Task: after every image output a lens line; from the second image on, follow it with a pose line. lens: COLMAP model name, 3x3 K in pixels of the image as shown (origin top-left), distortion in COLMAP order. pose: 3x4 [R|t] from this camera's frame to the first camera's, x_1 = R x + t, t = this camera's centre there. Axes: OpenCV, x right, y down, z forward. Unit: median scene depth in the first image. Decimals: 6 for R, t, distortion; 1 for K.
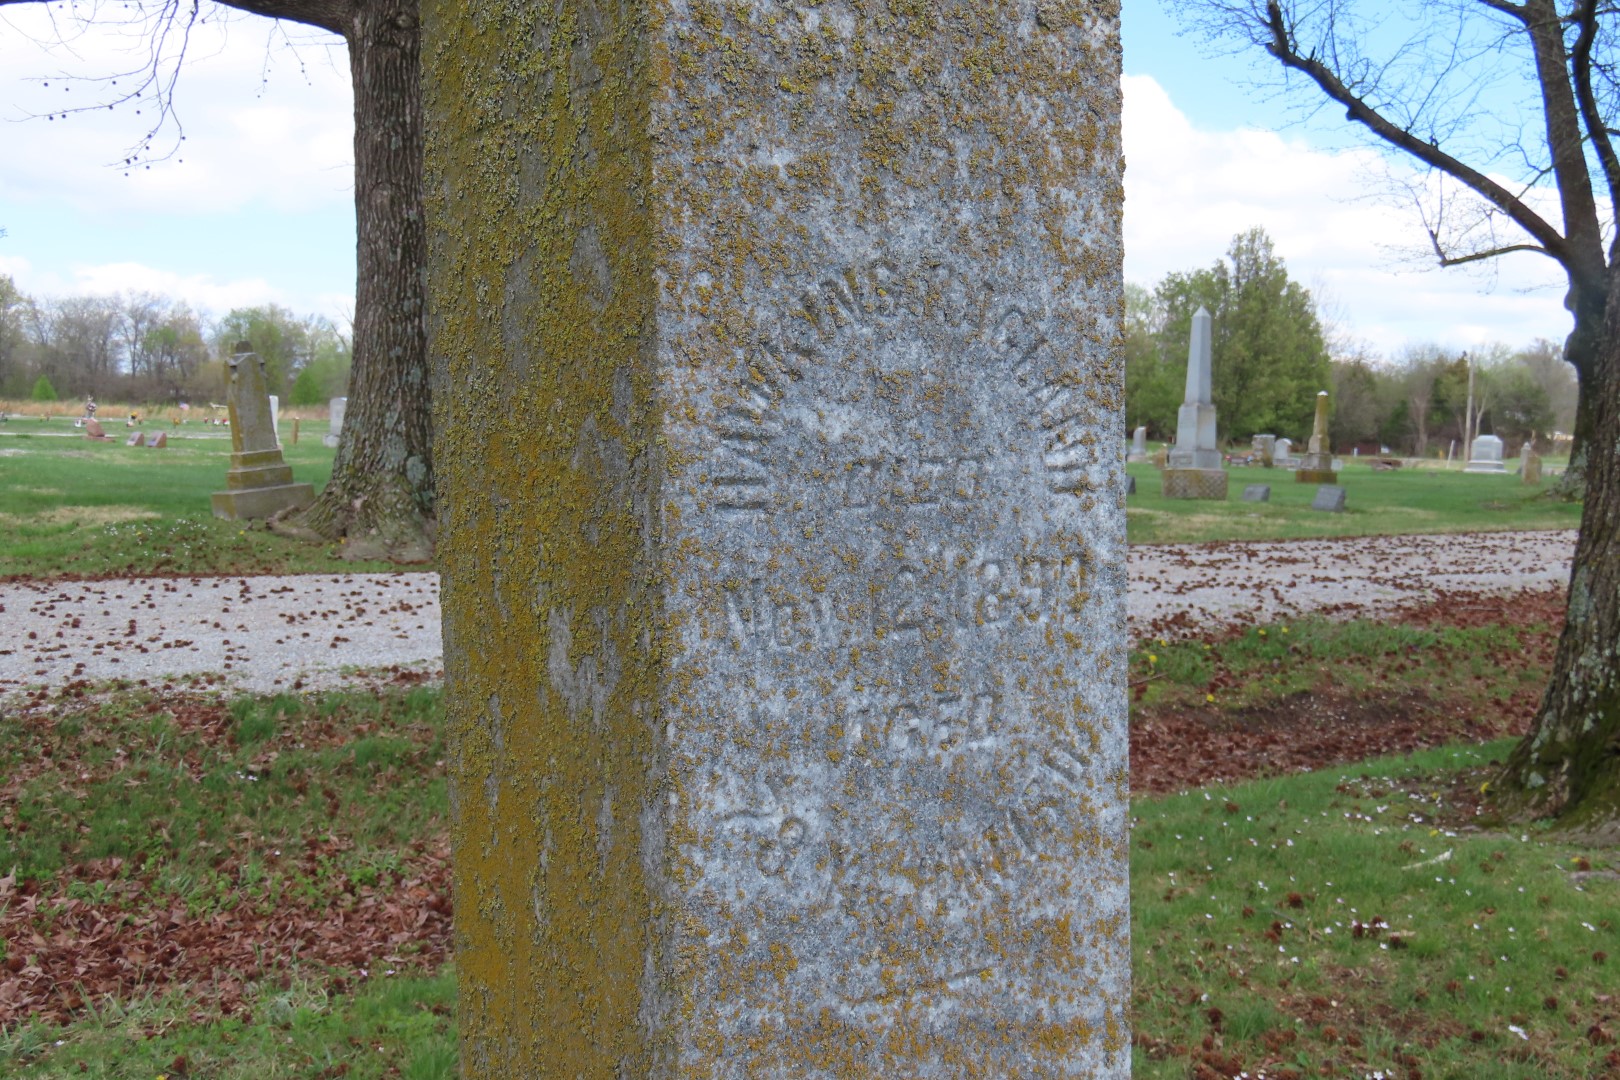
lens RADIAL K [[1698.9, 0, 801.9], [0, 1698.9, 536.1], [0, 0, 1]] dist [-0.015138, 0.000000]
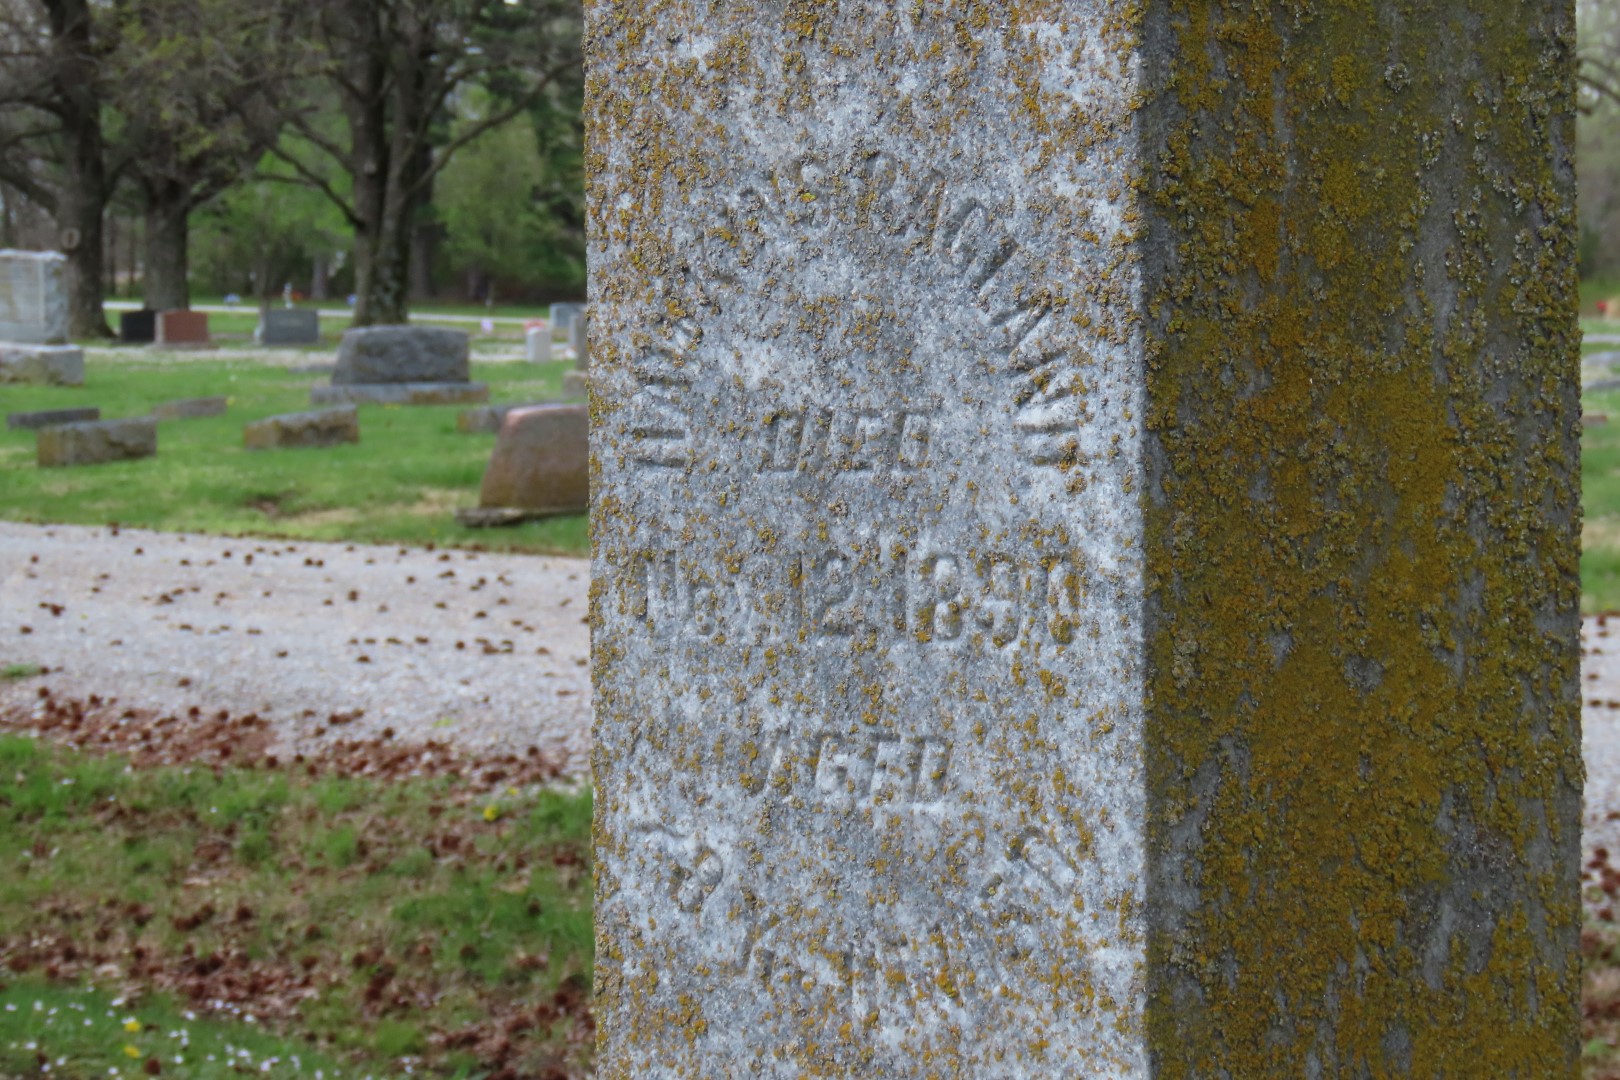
lens RADIAL K [[4043.3, 0, 821.3], [0, 4043.3, 529.9], [0, 0, 1]] dist [-0.000358, 0.000000]
pose [[0.238602, 0.038417, -0.970357, 1.775148], [-0.059151, 0.997937, 0.024964, -0.036057], [0.969314, 0.051441, 0.240382, 0.542048]]
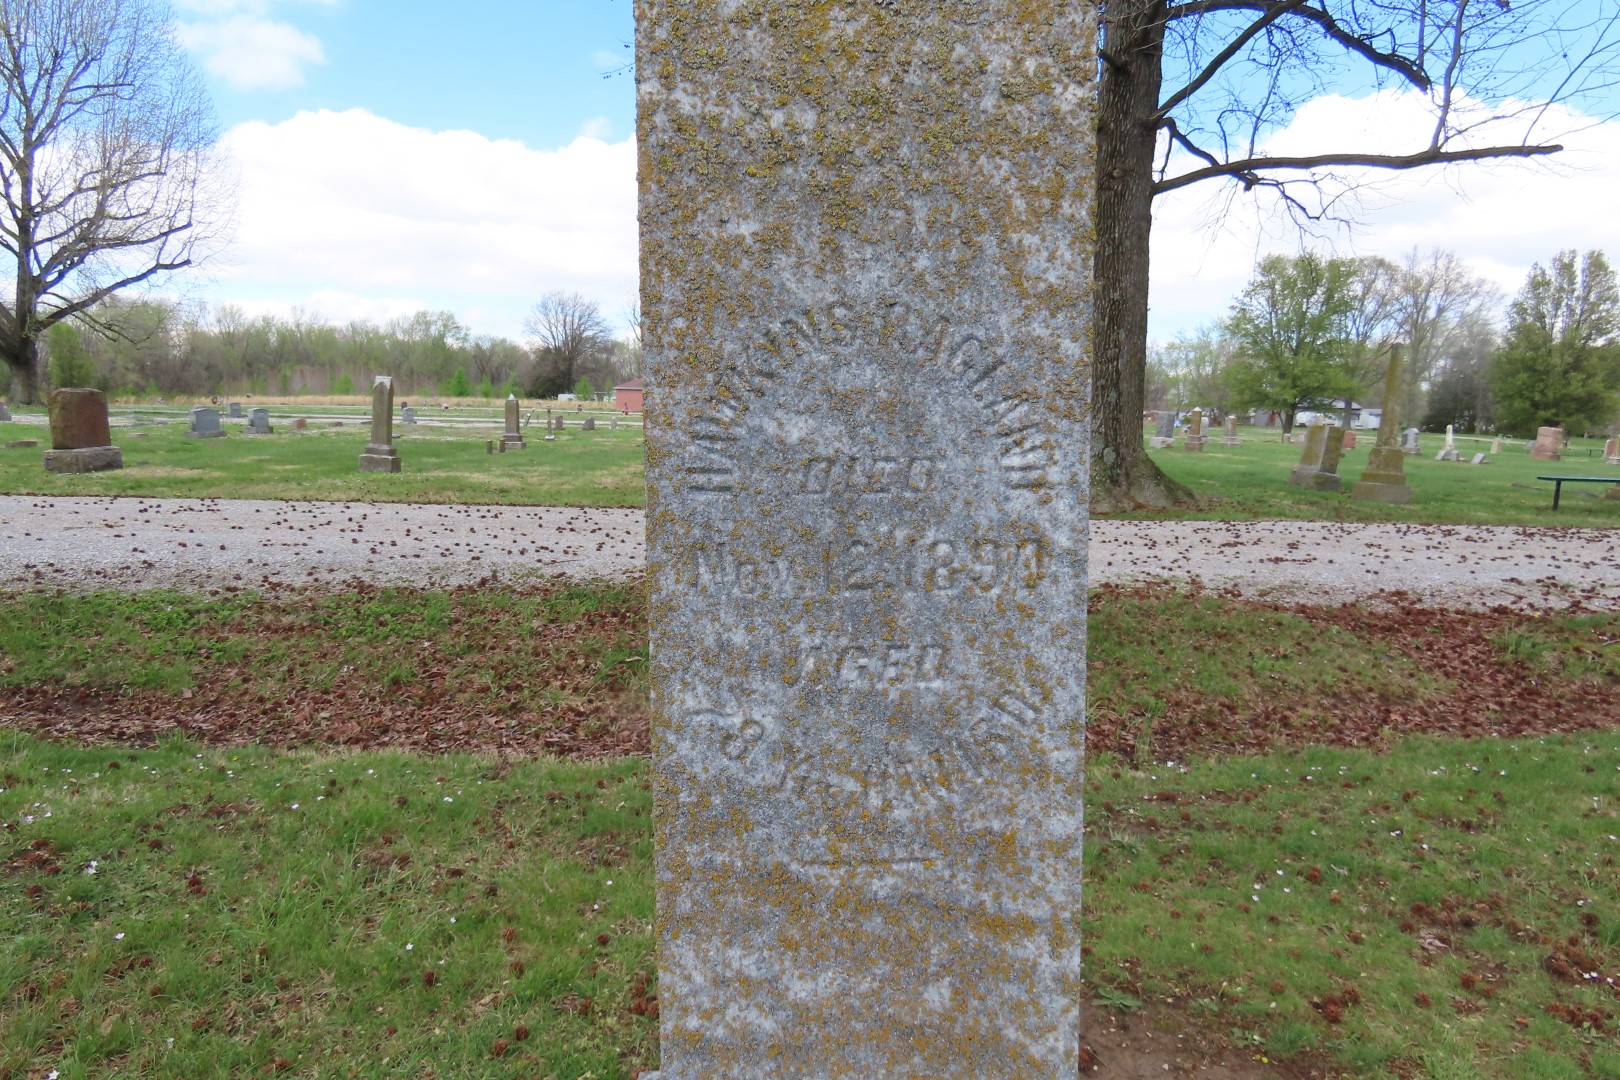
lens RADIAL K [[1021.5, 0, 803.5], [0, 1021.5, 538.9], [0, 0, 1]] dist [-0.005145, -0.003107]
pose [[0.855086, 0.066841, -0.514160, 0.413519], [-0.044371, 0.997451, 0.055877, -0.024538], [0.516584, -0.024966, 0.855872, 0.305514]]
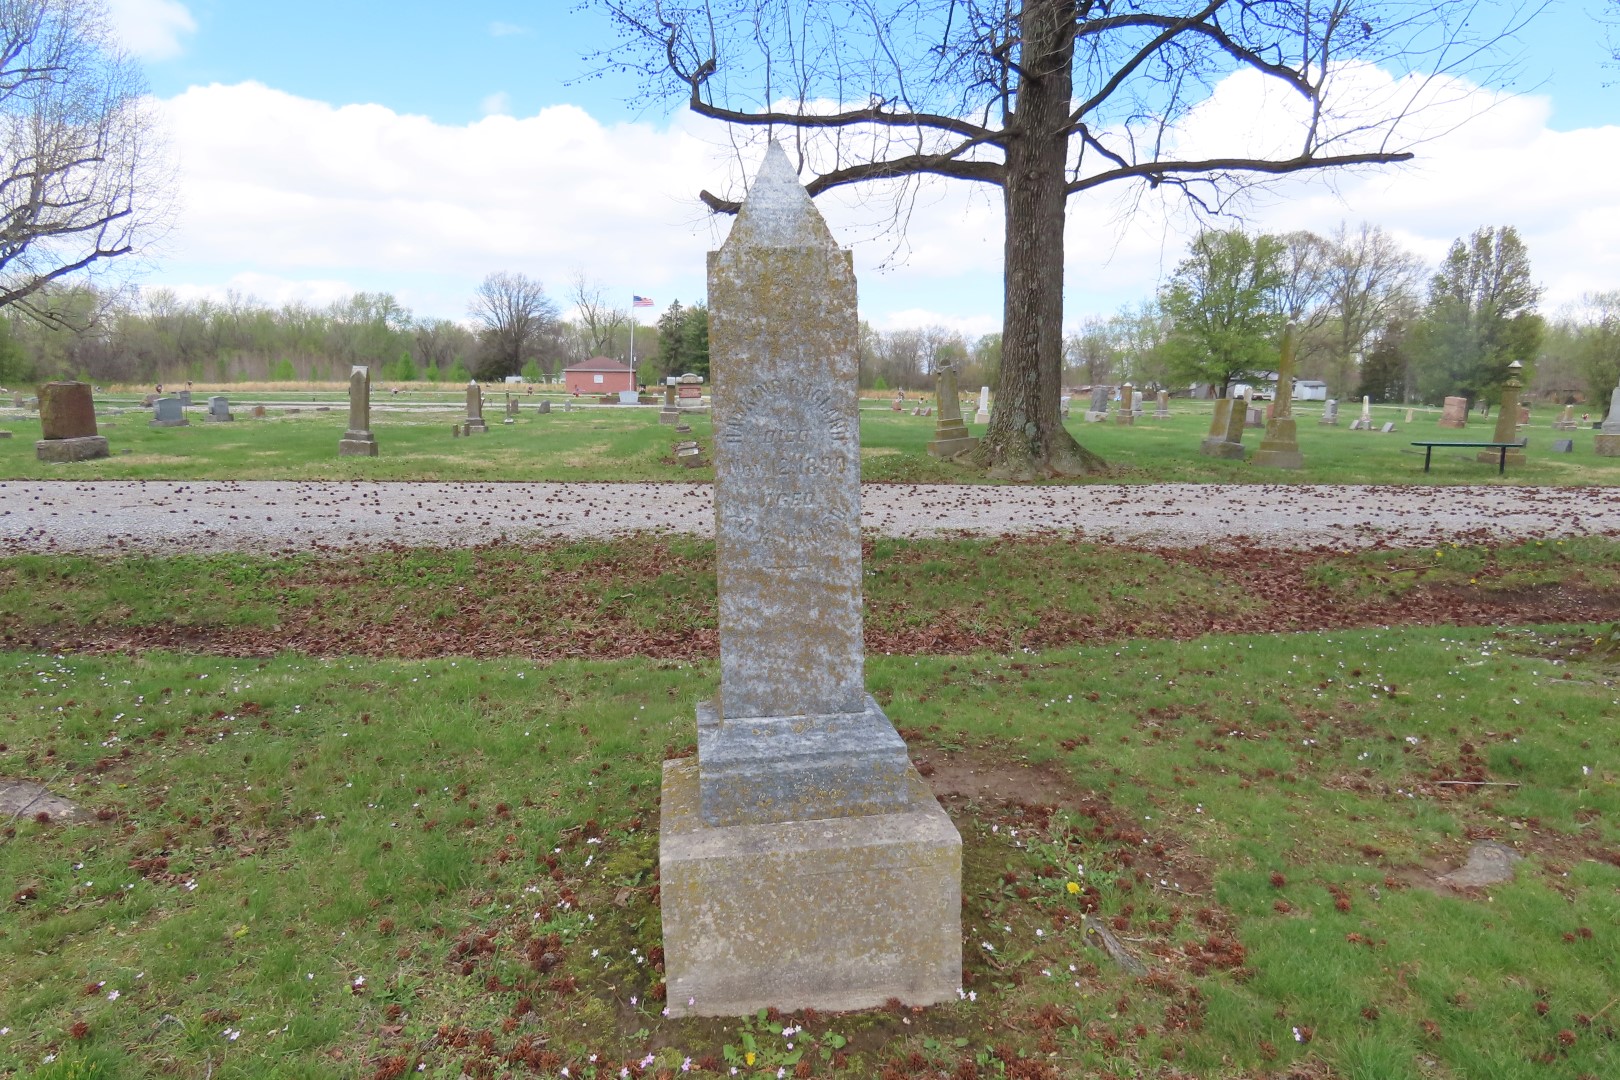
lens RADIAL K [[1021.5, 0, 800.2], [0, 1021.5, 534.1], [0, 0, 1]] dist [-0.005145, -0.003107]
pose [[0.877359, 0.057657, -0.476359, 1.188664], [-0.027459, 0.997161, 0.070119, 0.026229], [0.479049, -0.048439, 0.876451, -1.015475]]
